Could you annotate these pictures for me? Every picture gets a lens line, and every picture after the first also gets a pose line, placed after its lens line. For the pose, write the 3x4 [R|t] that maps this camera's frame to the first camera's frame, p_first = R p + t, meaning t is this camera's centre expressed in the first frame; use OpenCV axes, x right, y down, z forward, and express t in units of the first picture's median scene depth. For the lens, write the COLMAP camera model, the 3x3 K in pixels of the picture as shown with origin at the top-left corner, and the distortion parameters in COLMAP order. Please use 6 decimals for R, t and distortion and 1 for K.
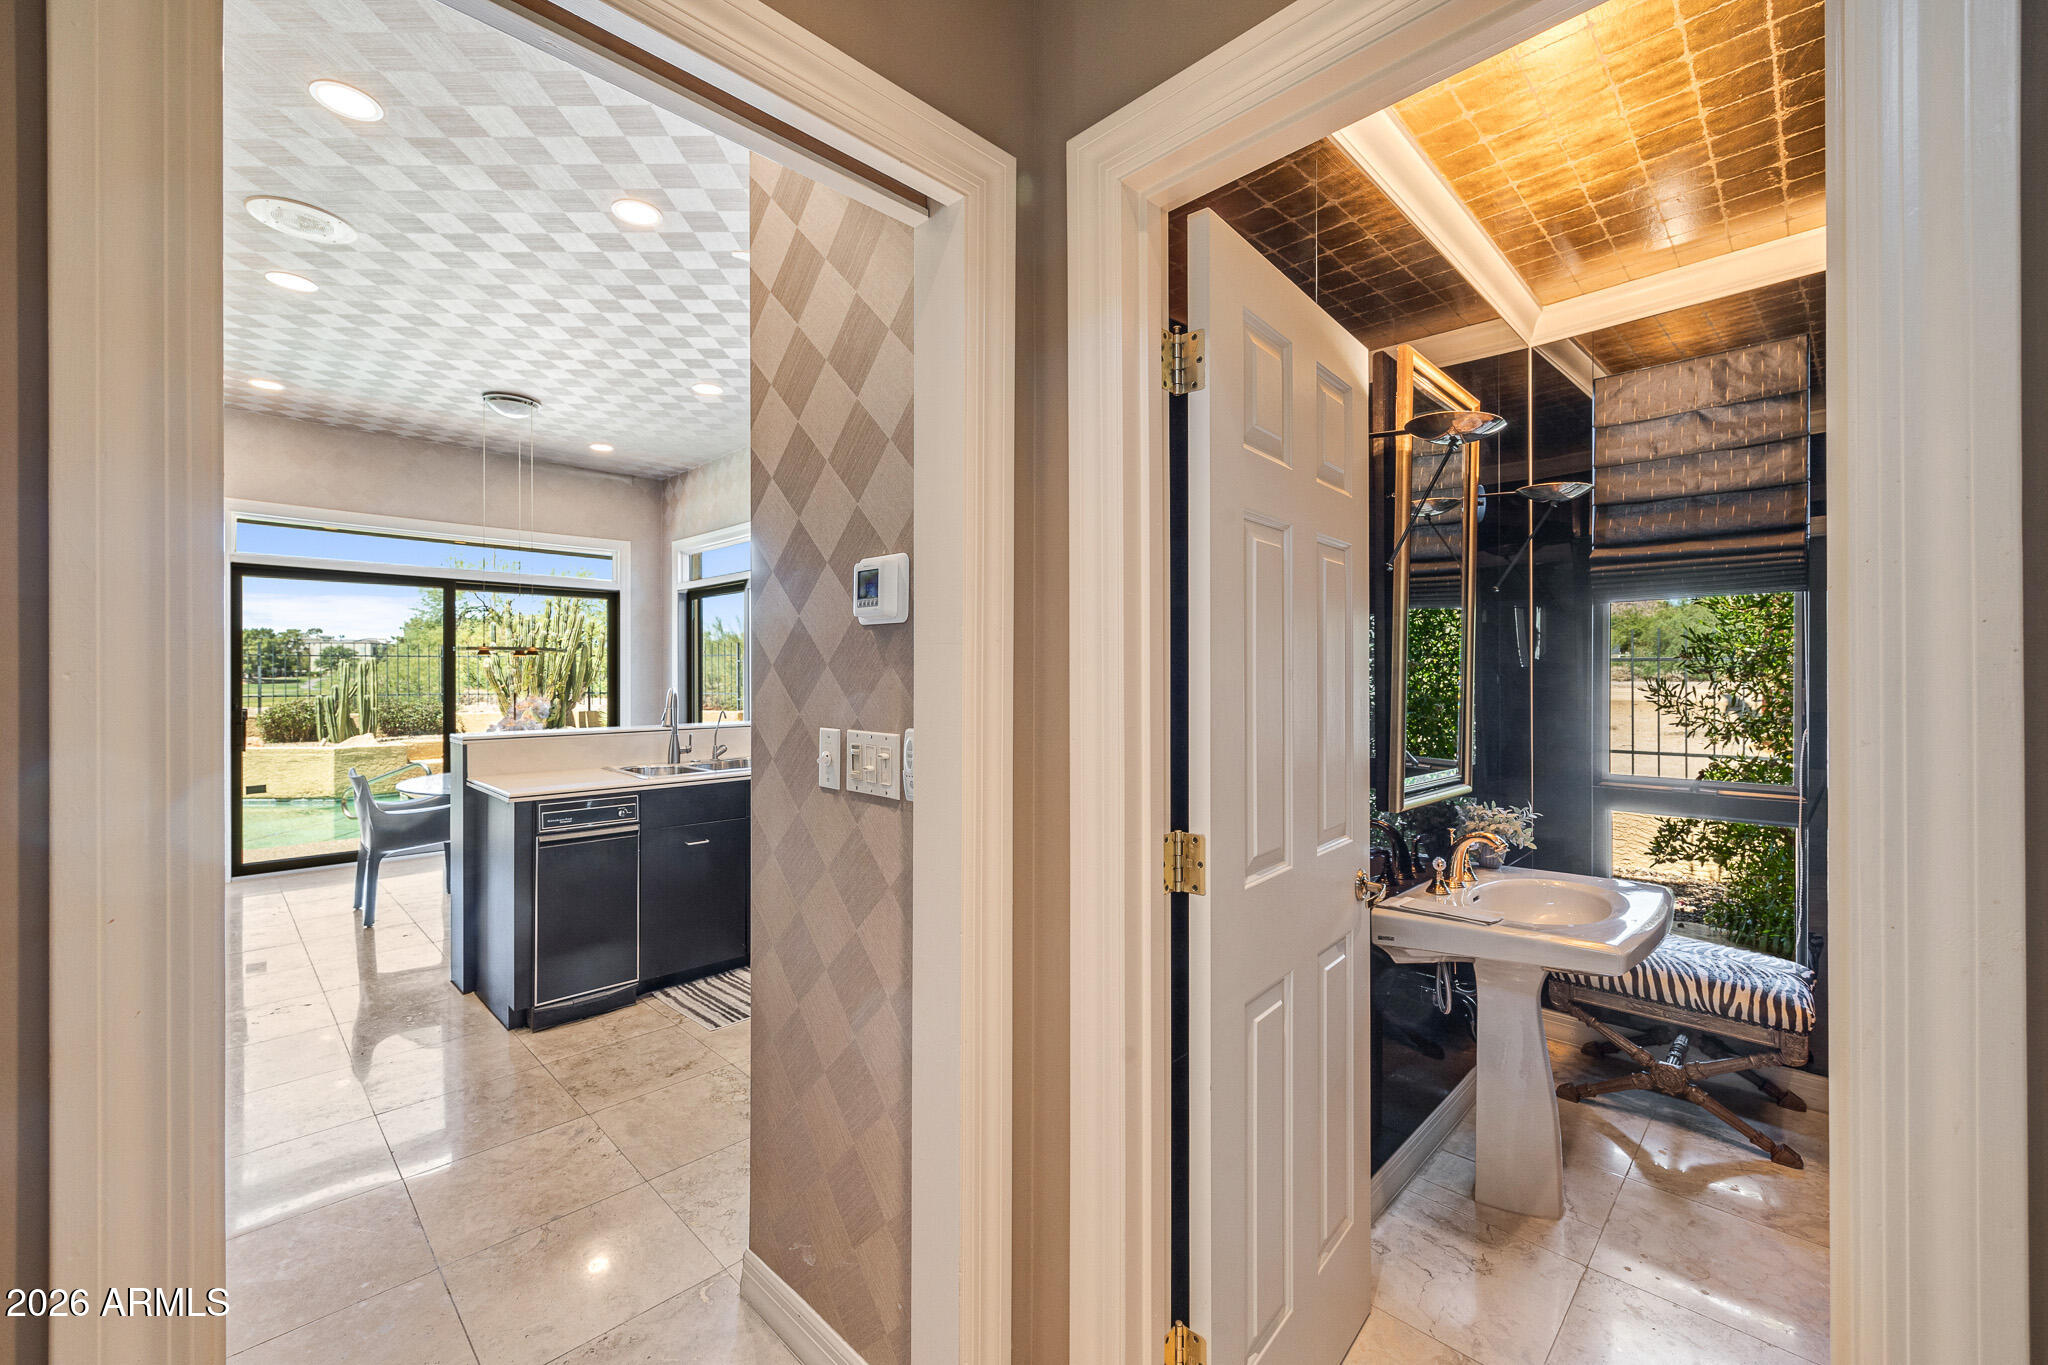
lens RADIAL K [[812.2, 0, 1001.4], [0, 812.2, 681.2], [0, 0, 1]] dist [0.001420, 0.000183]
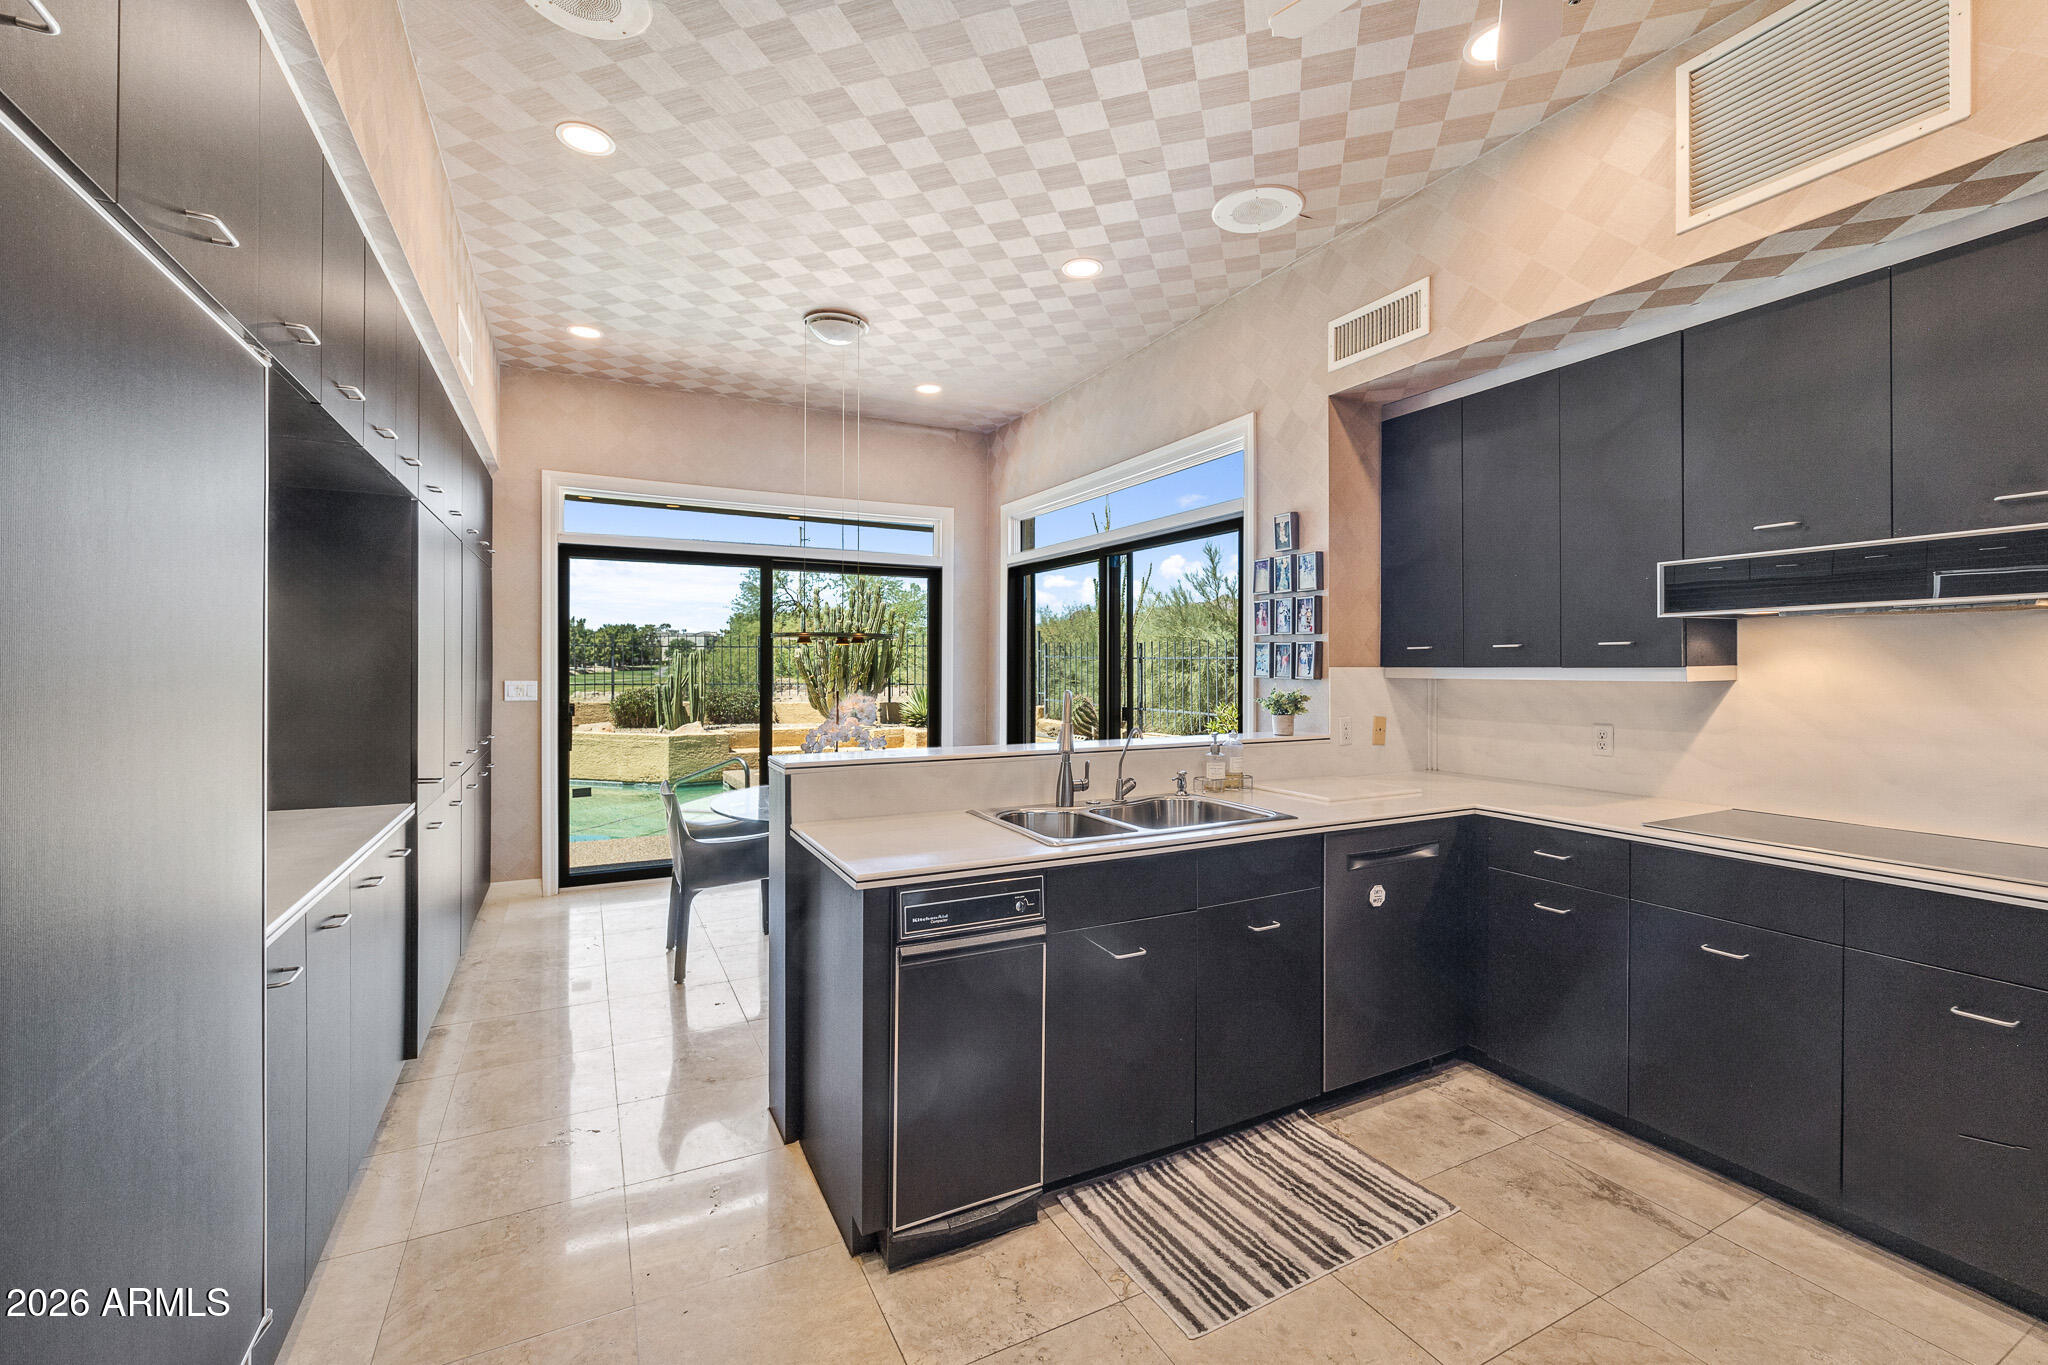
lens RADIAL K [[831.5, 0, 1026.7], [0, 831.5, 677.6], [0, 0, 1]] dist [-0.001302, -0.000696]
pose [[0.957881, 0.007665, -0.287062, -0.169809], [-0.005560, 0.999951, 0.008146, -0.005367], [0.287110, -0.006207, 0.957877, 0.246877]]
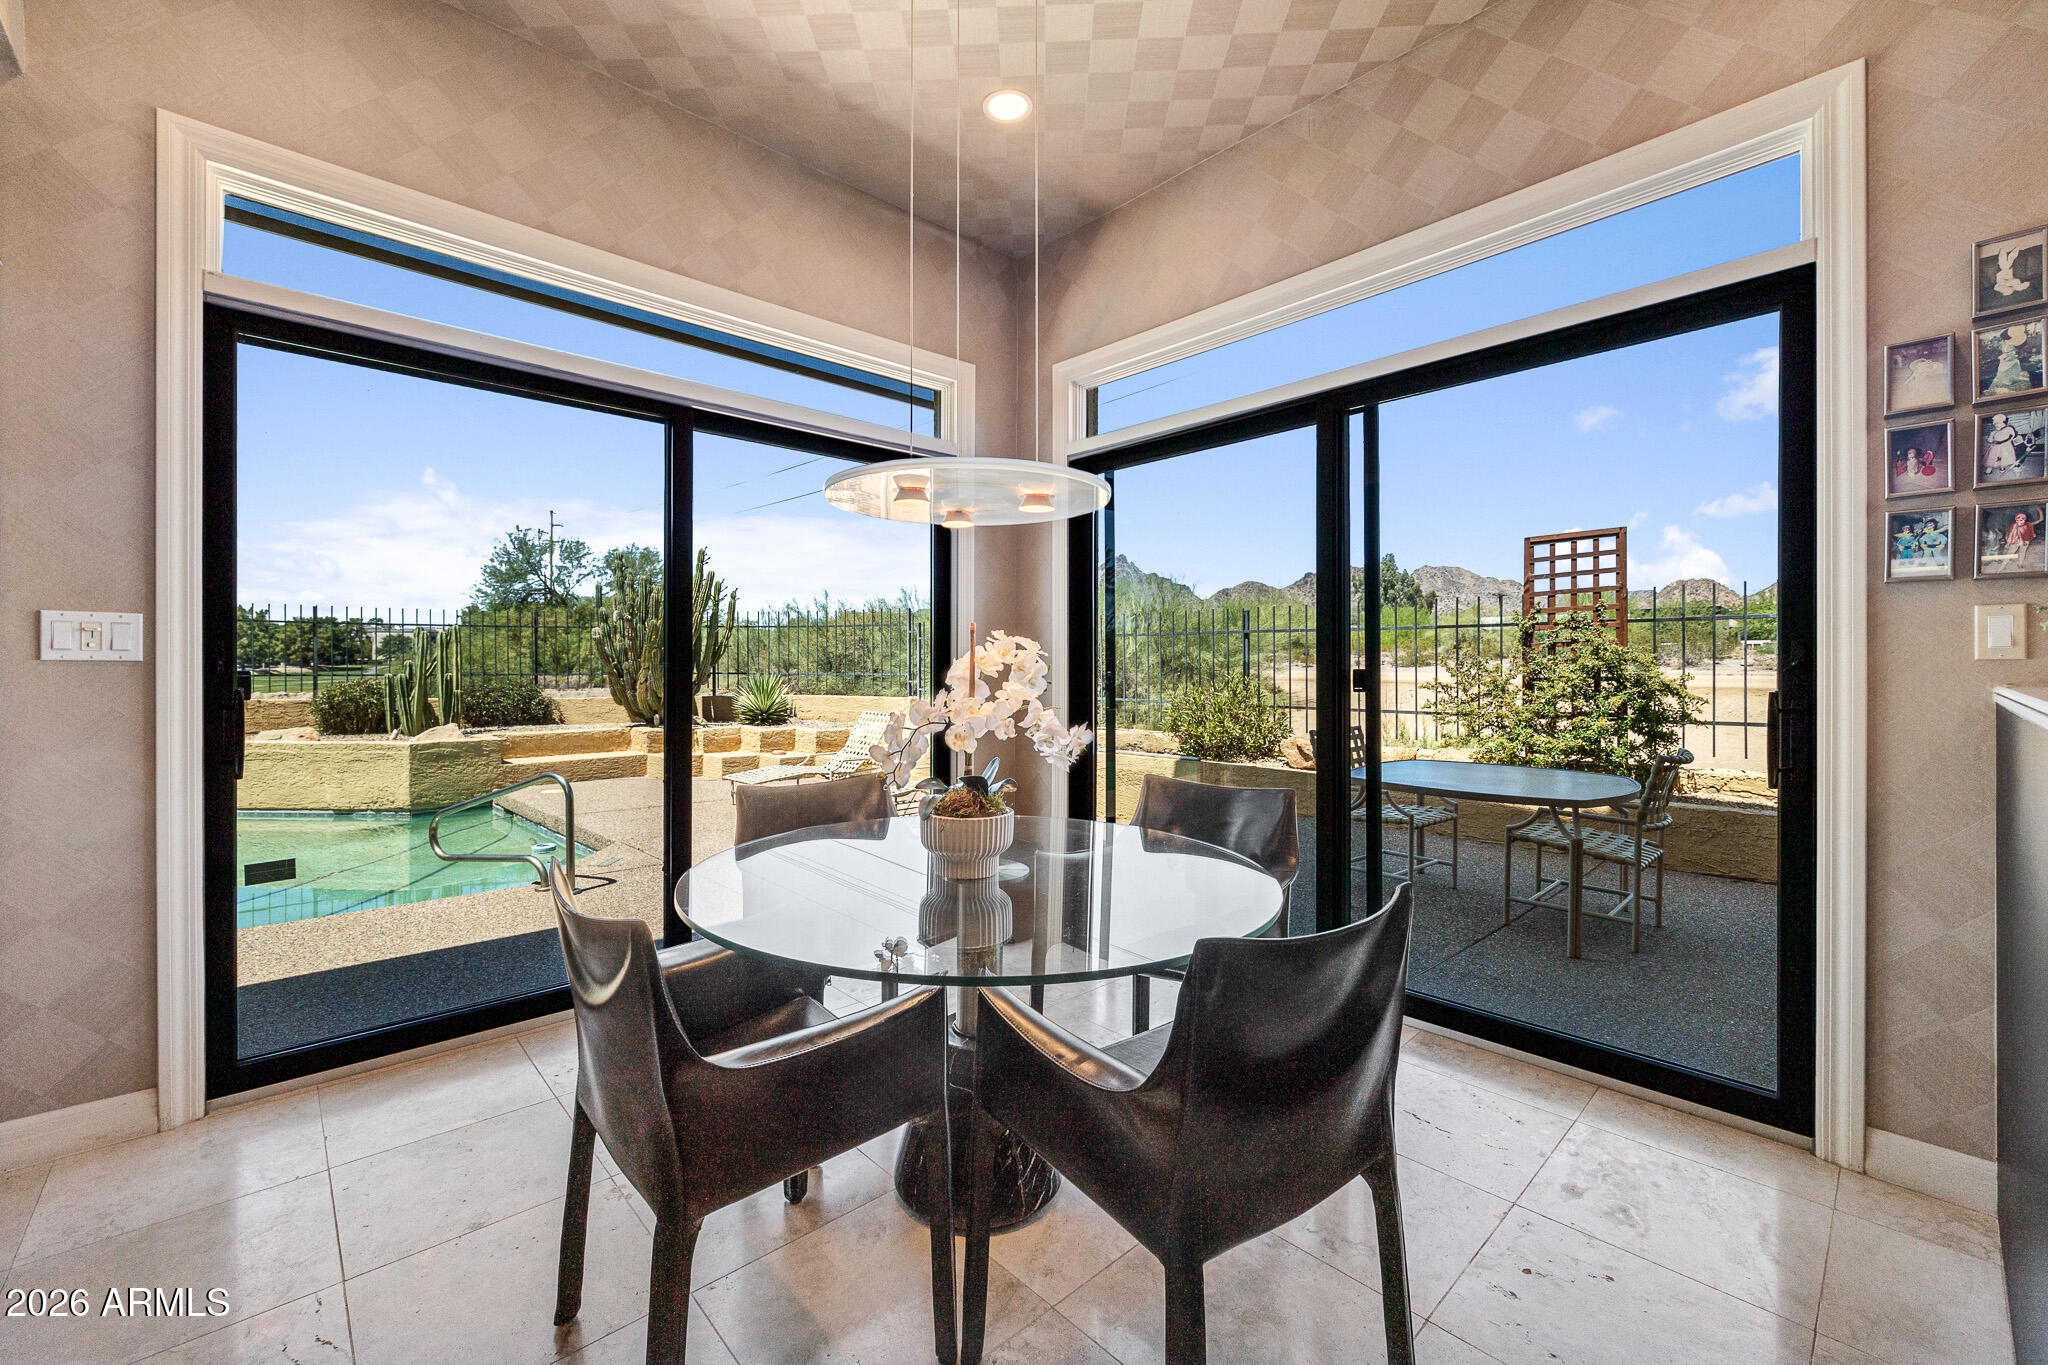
lens RADIAL K [[810.5, 0, 1002.6], [0, 810.5, 669.0], [0, 0, 1]] dist [-0.000152, -0.000279]
pose [[0.999090, -0.000210, -0.042651, -0.520378], [0.000147, 0.999999, -0.001481, 0.032678], [0.042652, 0.001473, 0.999089, 0.595701]]
